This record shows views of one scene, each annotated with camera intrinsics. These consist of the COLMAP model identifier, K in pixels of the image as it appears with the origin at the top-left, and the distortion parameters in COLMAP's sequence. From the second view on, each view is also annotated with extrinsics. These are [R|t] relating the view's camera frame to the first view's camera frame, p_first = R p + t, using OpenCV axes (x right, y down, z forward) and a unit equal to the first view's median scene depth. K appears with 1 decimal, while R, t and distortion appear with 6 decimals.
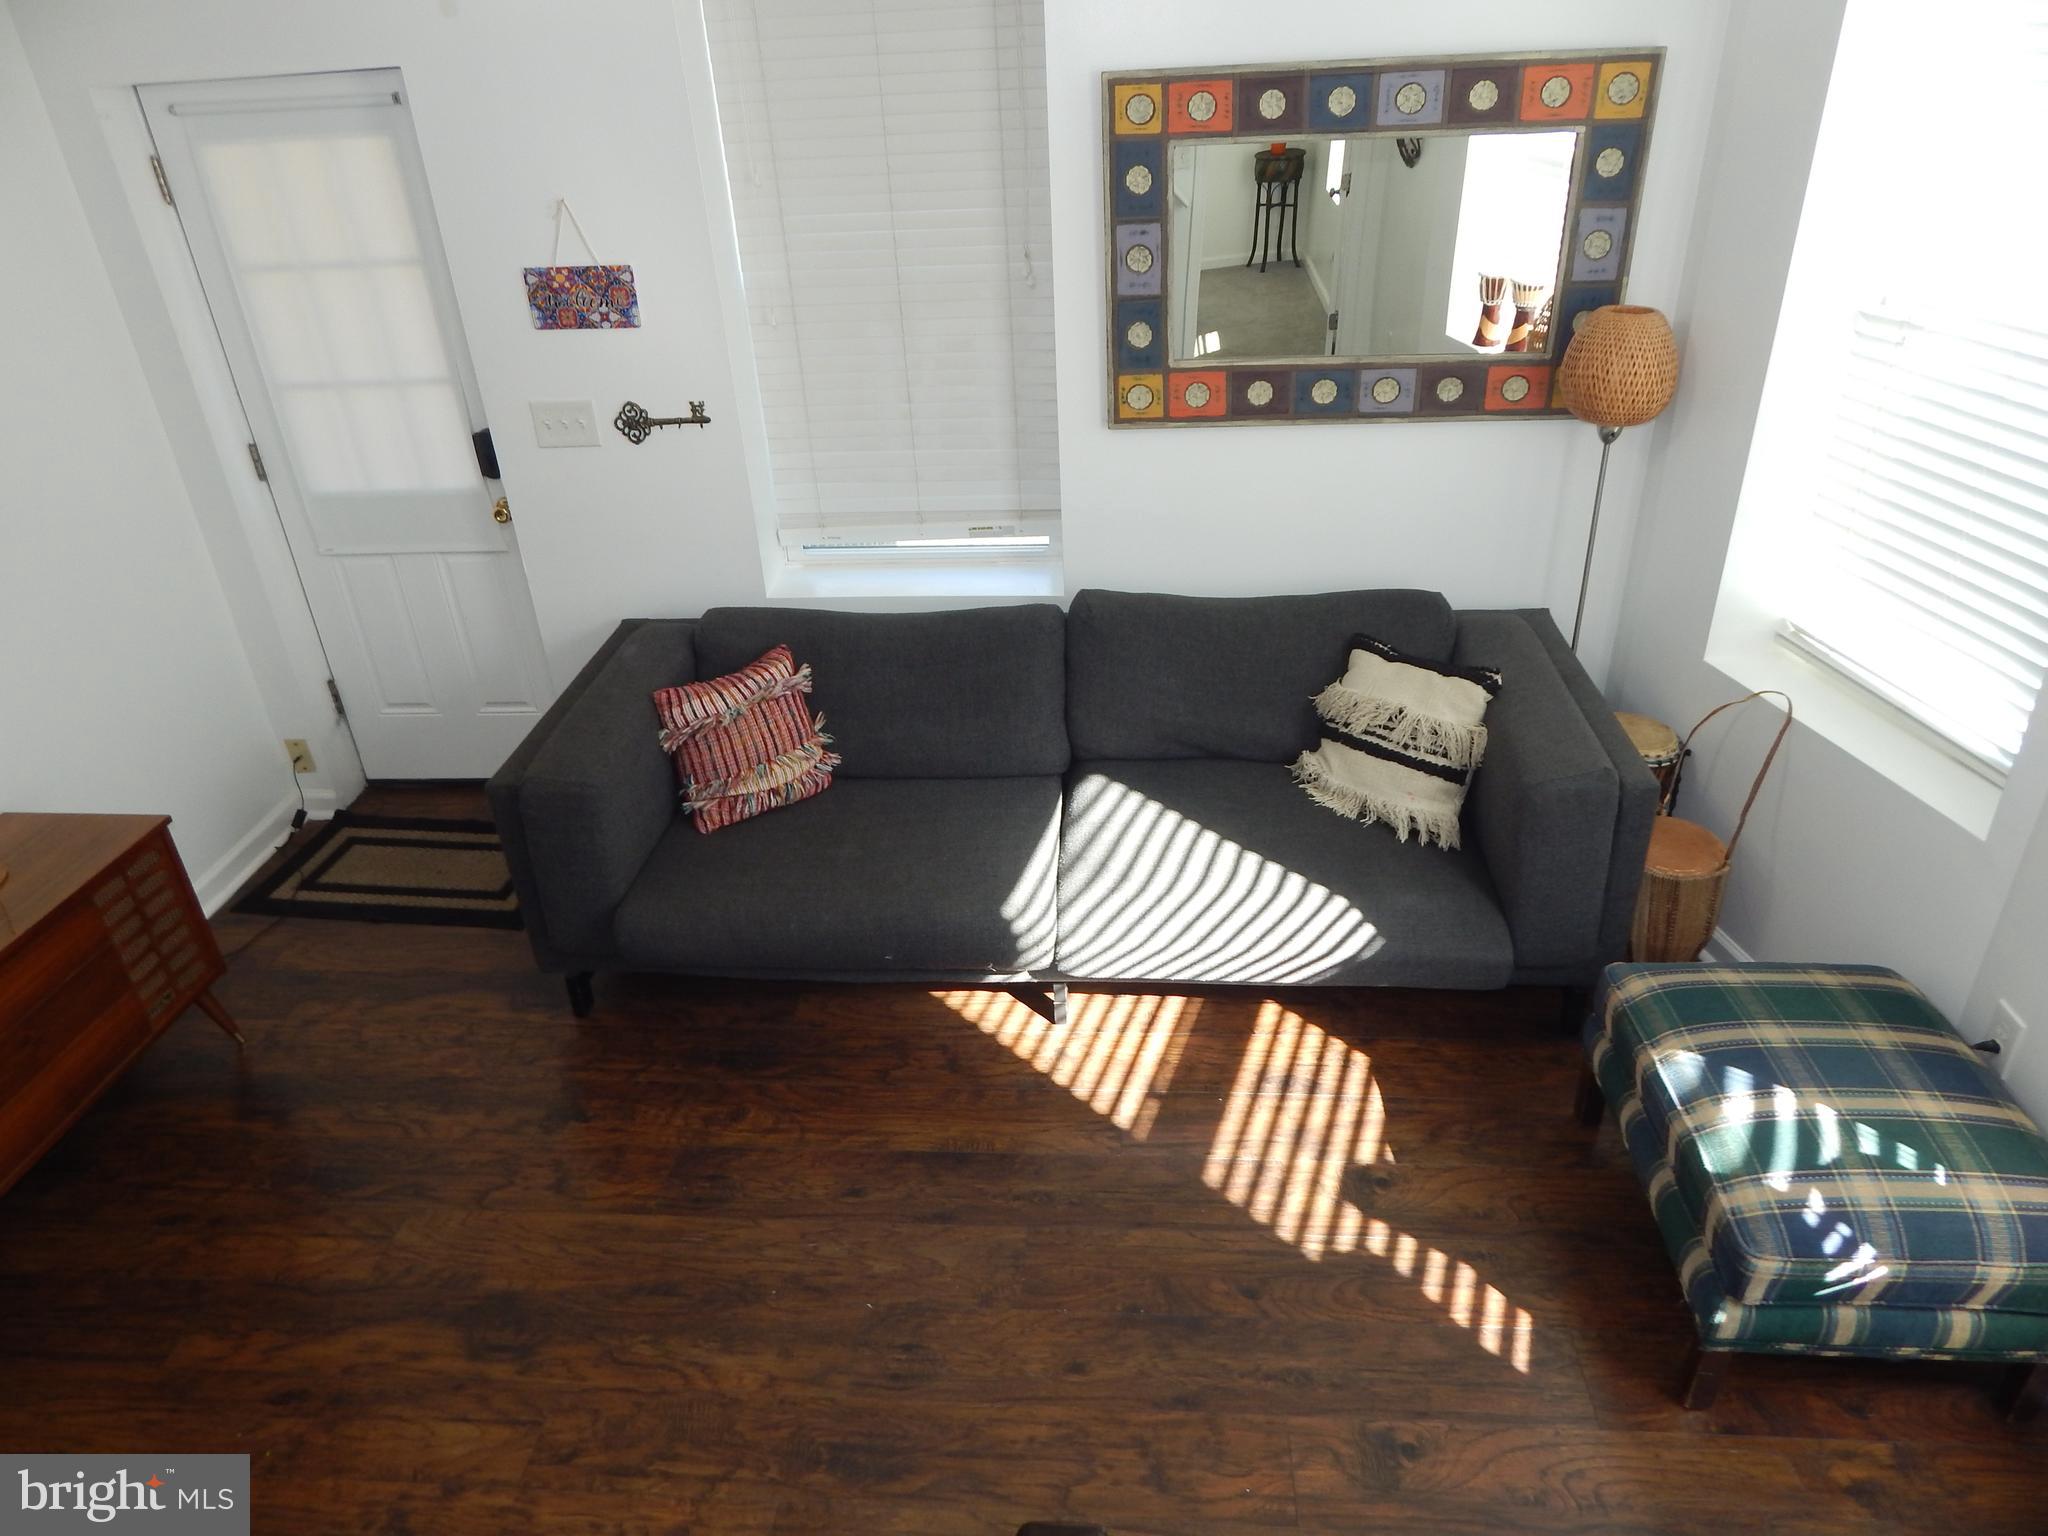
lens RADIAL K [[1344.9, 0, 1012.5], [0, 1344.9, 760.7], [0, 0, 1]] dist [0.003889, -0.001564]
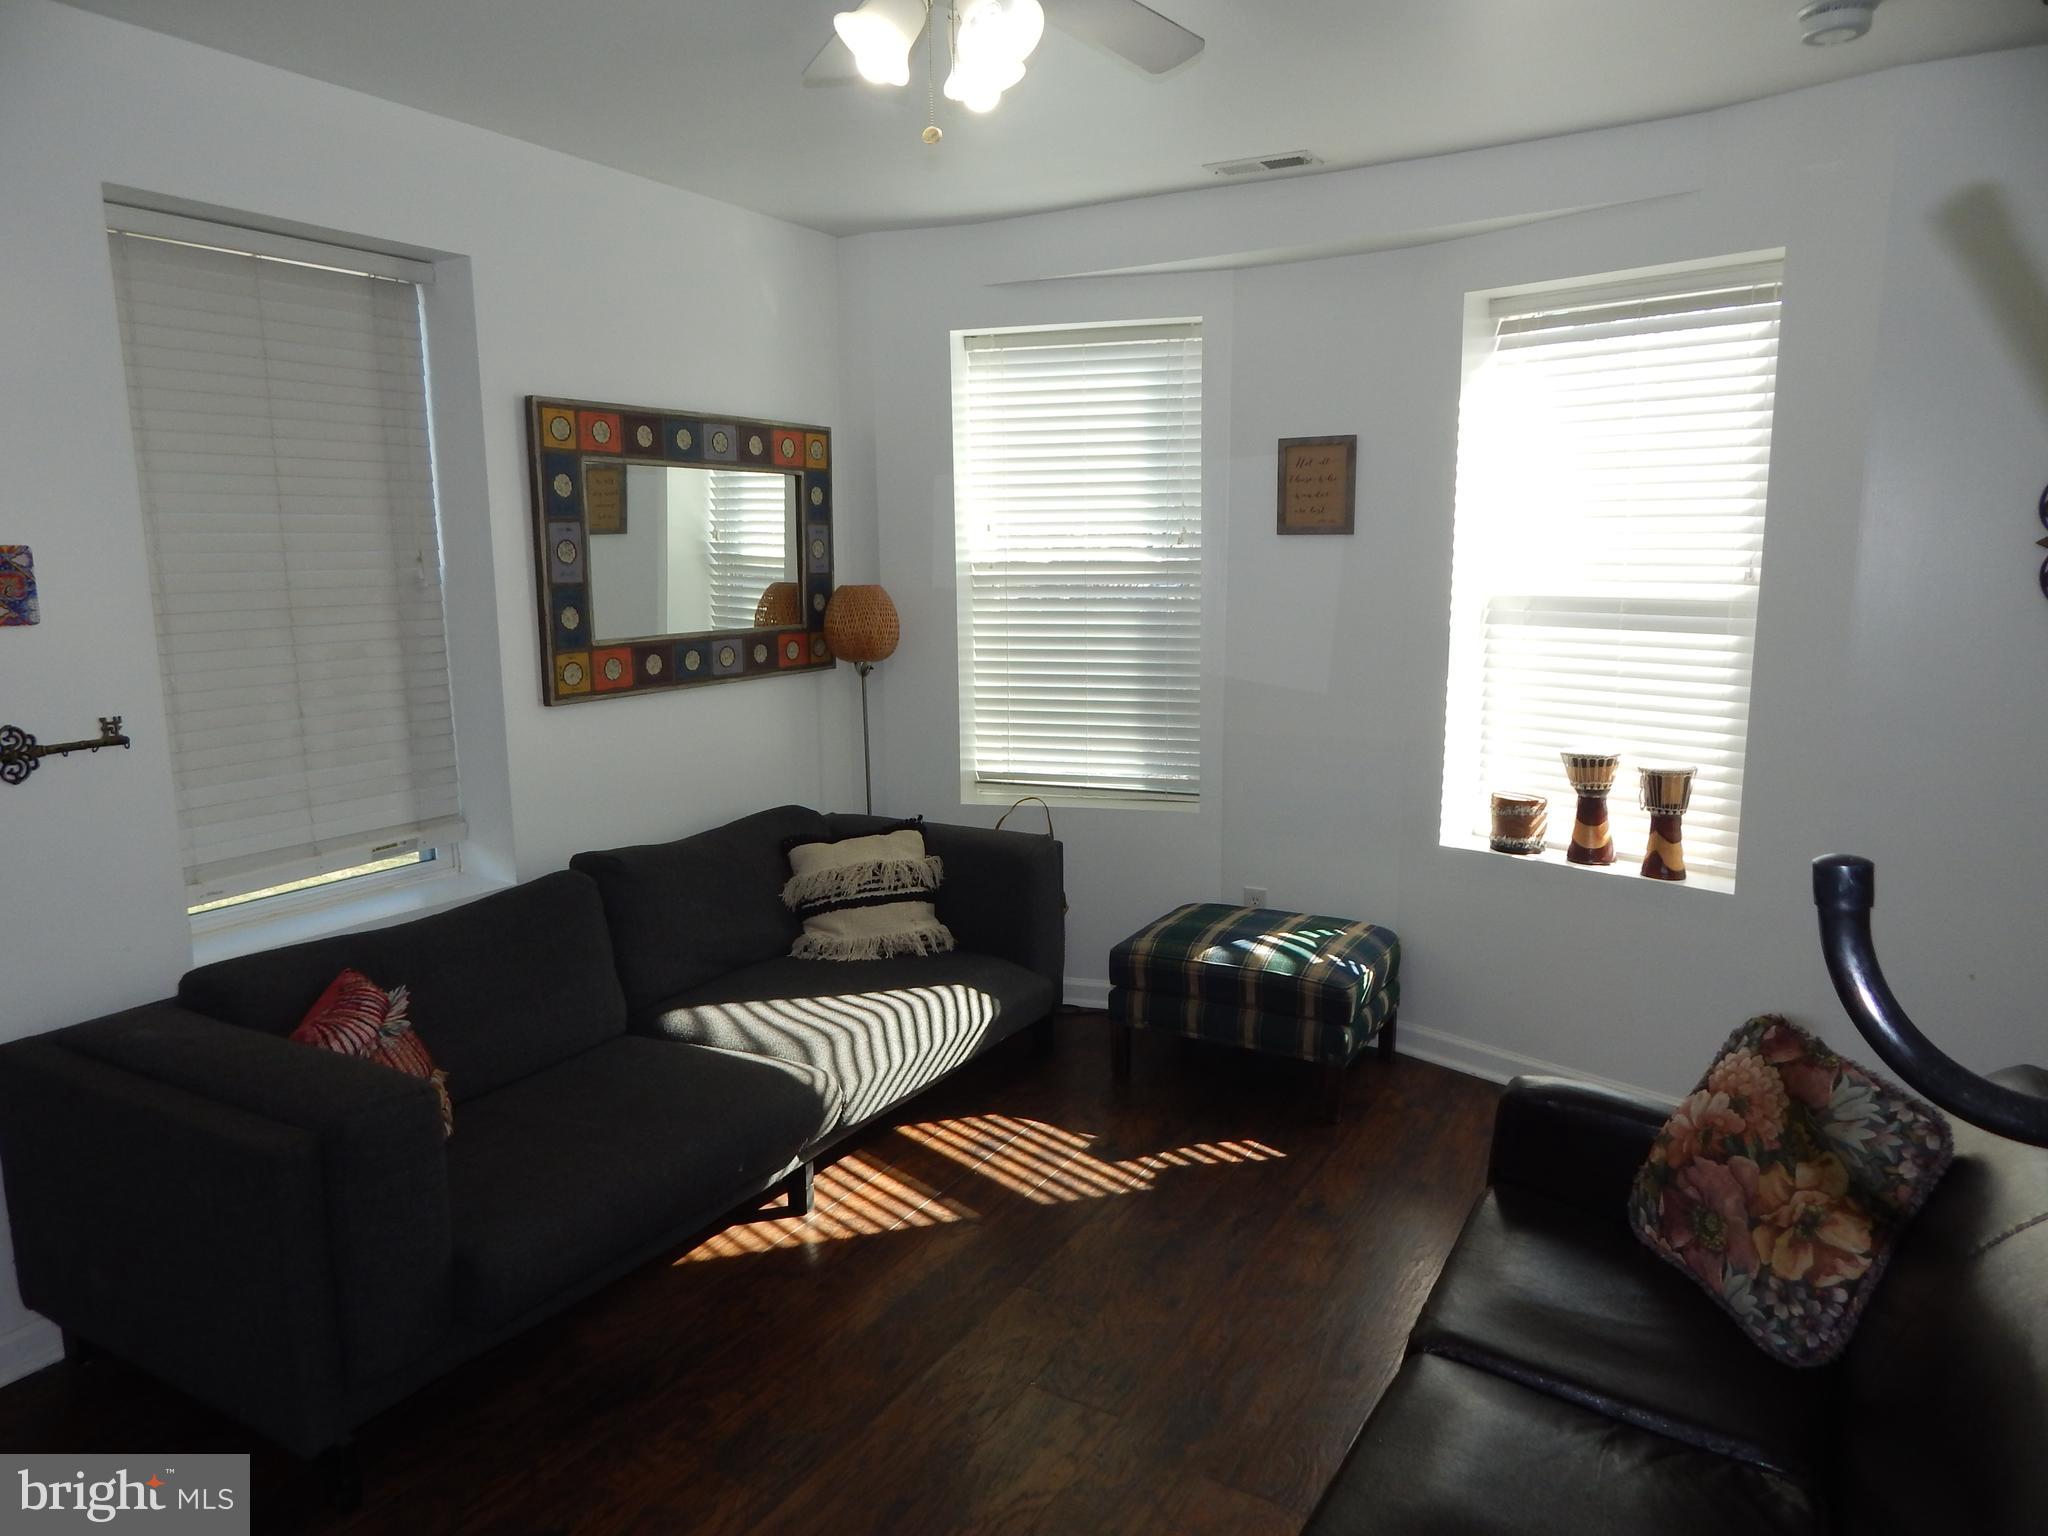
lens RADIAL K [[1358.8, 0, 1022.9], [0, 1358.8, 762.7], [0, 0, 1]] dist [-0.004022, 0.031936]
pose [[0.439068, -0.103932, 0.892422, -0.807004], [0.431300, 0.895736, -0.107880, 0.075954], [-0.788162, 0.432268, 0.438115, 0.290271]]
